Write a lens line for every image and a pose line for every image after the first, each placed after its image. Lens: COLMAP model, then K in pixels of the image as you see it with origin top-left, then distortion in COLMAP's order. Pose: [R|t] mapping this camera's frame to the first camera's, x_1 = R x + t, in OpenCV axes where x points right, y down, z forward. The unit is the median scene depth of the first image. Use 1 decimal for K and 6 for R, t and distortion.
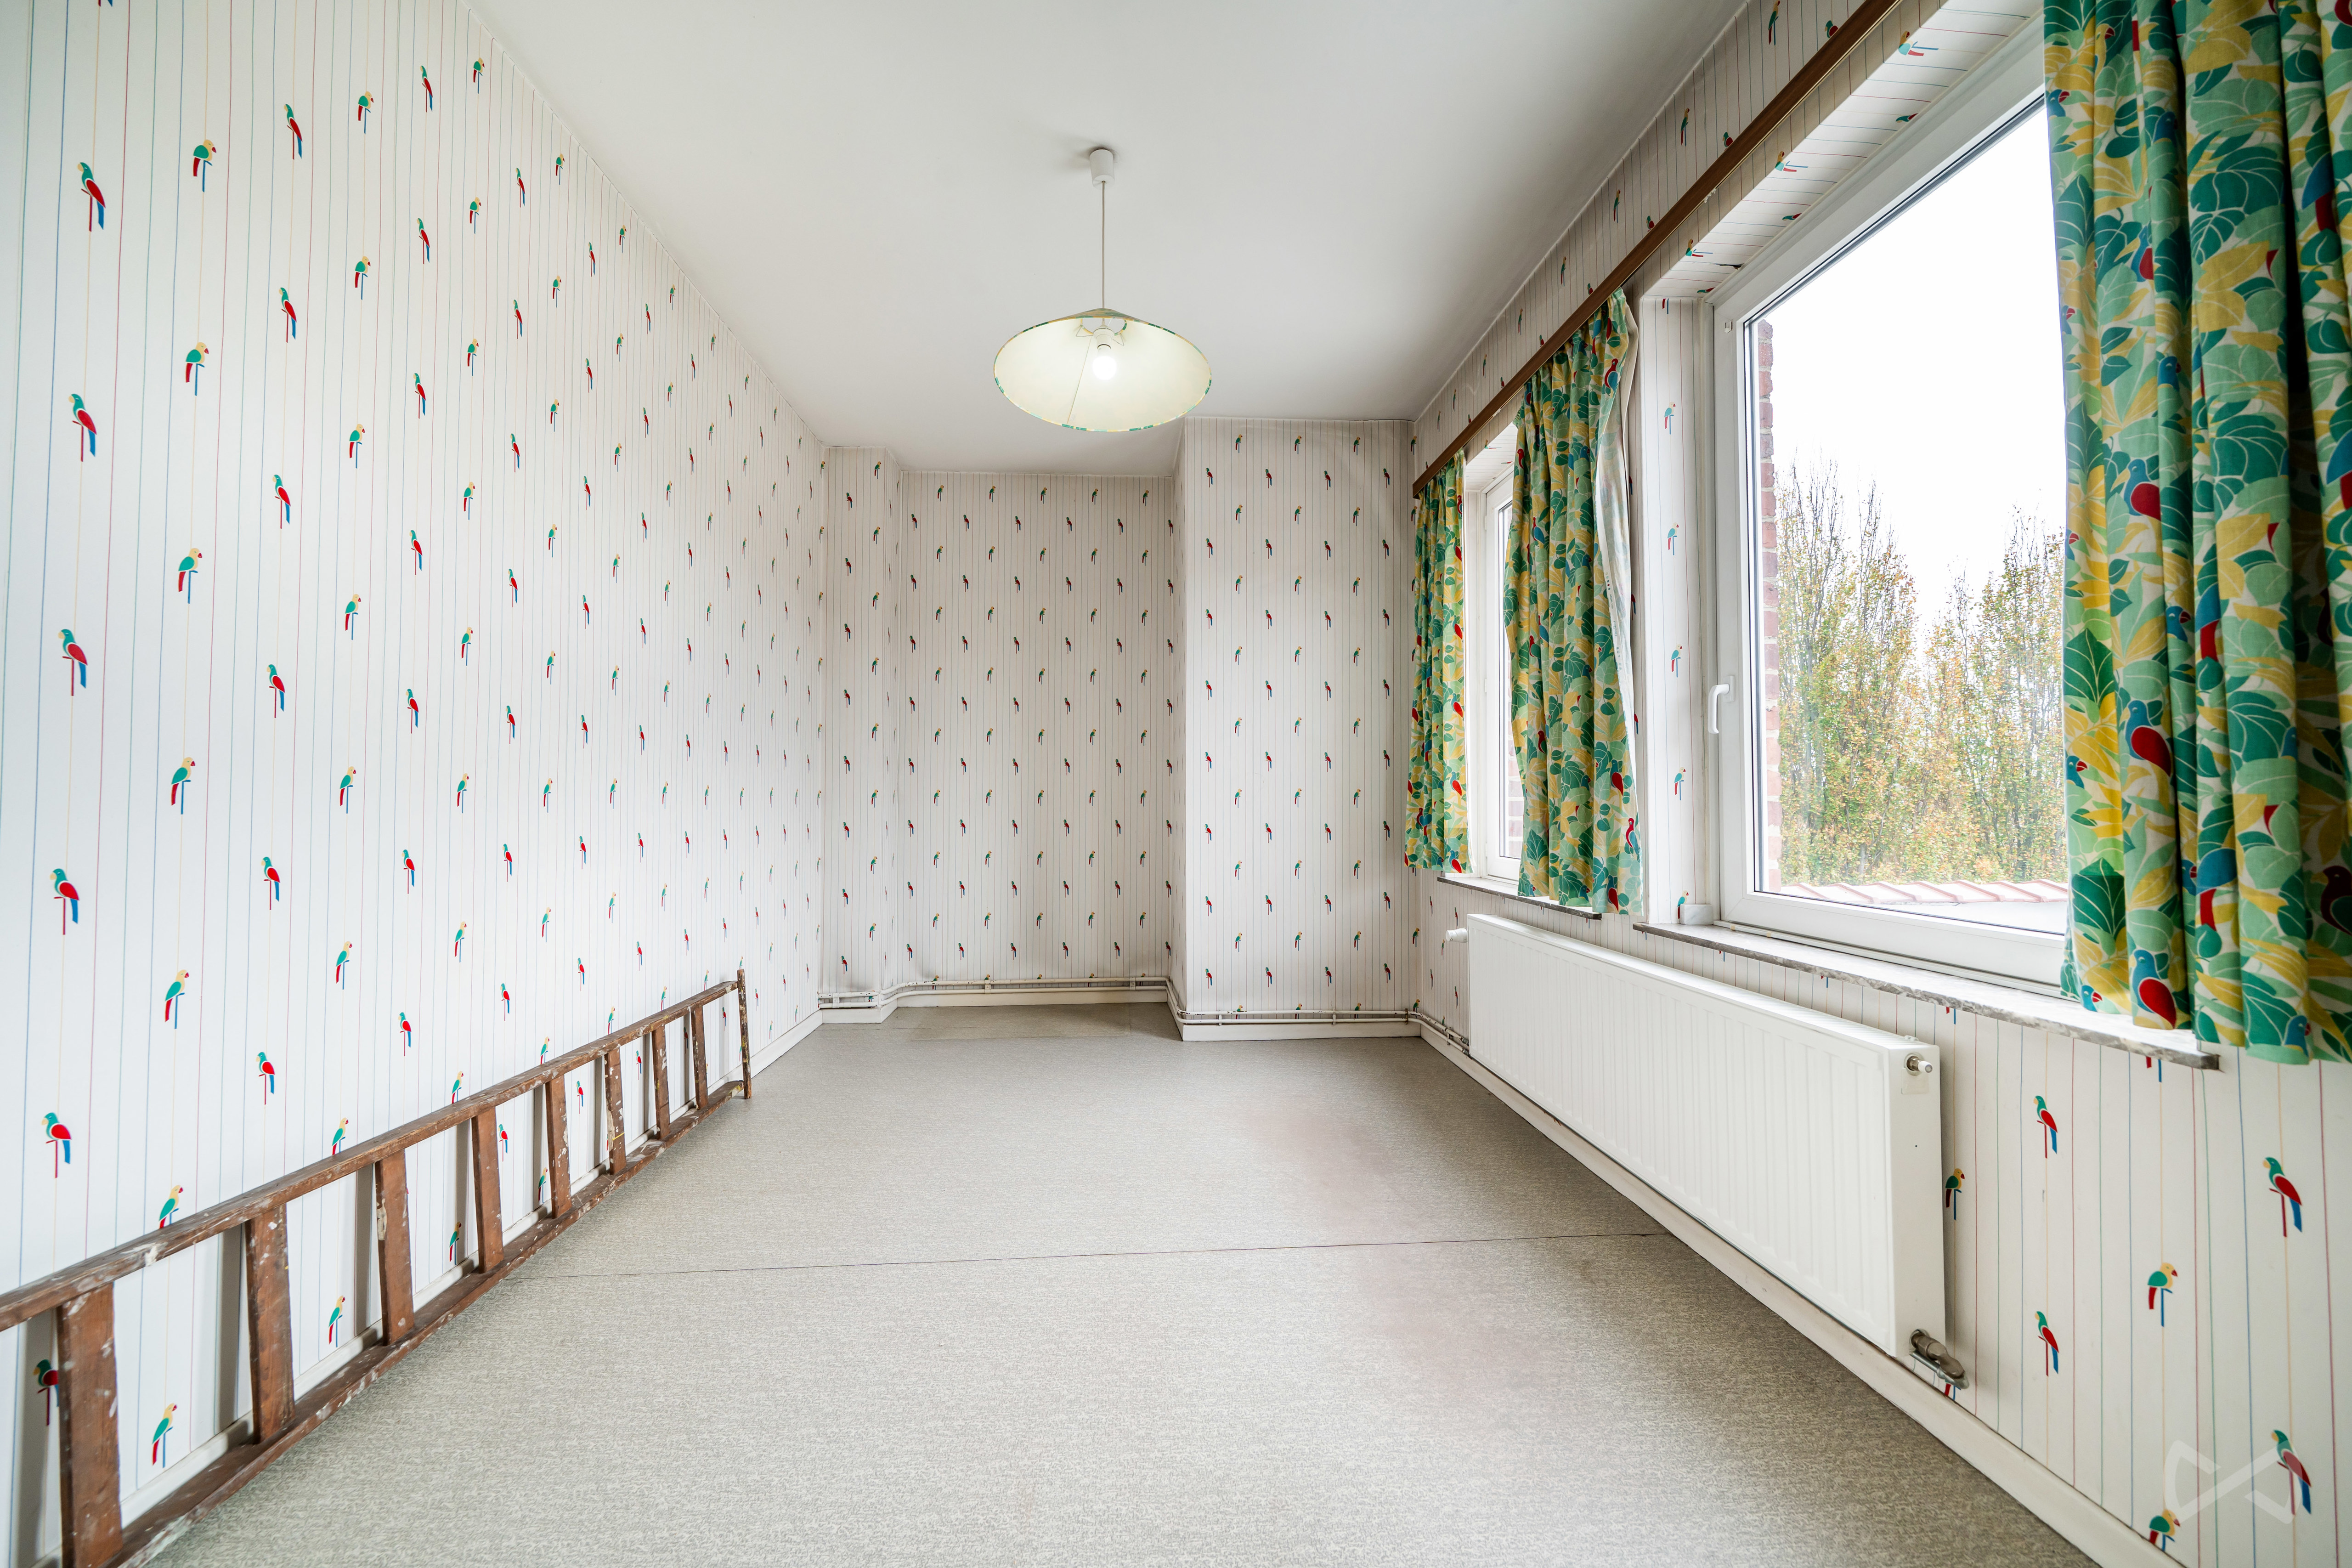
lens RADIAL K [[809.1, 0, 1176.0], [0, 809.1, 784.0], [0, 0, 1]] dist [-0.001969, -0.000129]
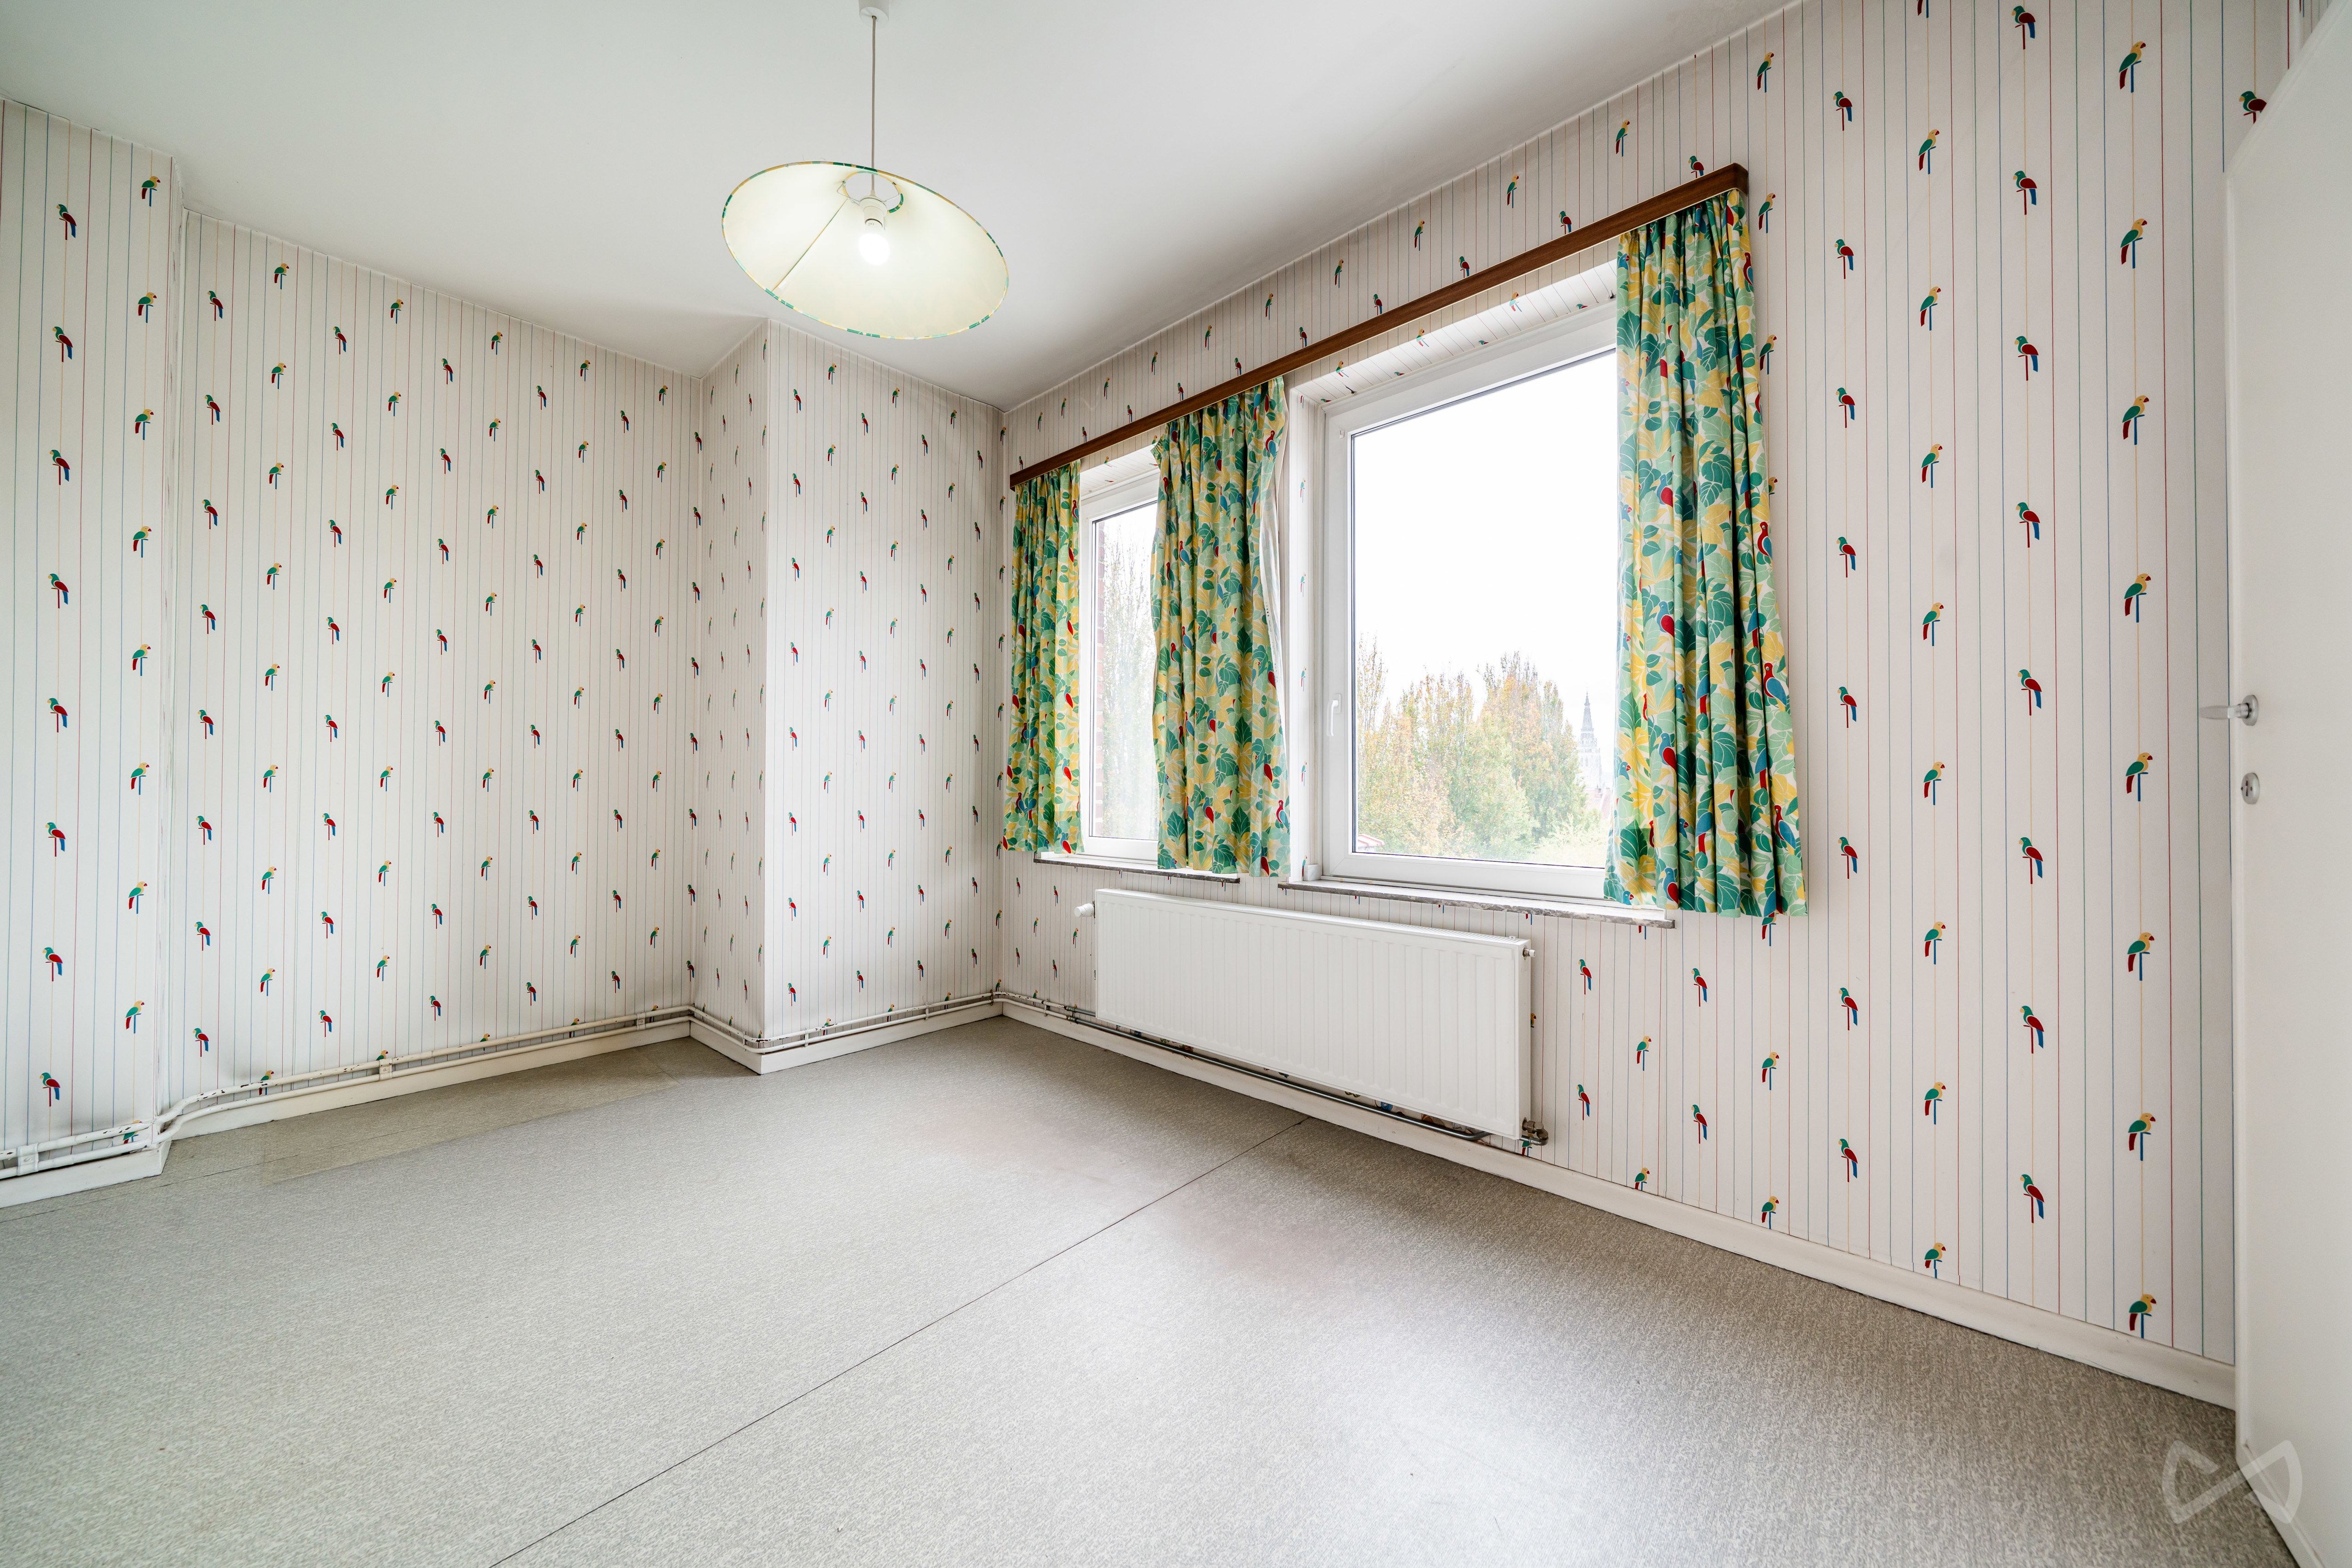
lens RADIAL K [[801.5, 0, 1161.1], [0, 801.5, 781.5], [0, 0, 1]] dist [0.000013, -0.001861]
pose [[0.731053, 0.005729, 0.682297, -0.401763], [-0.016700, 0.999815, 0.009498, 0.004141], [-0.682116, -0.018338, 0.731014, 0.198947]]
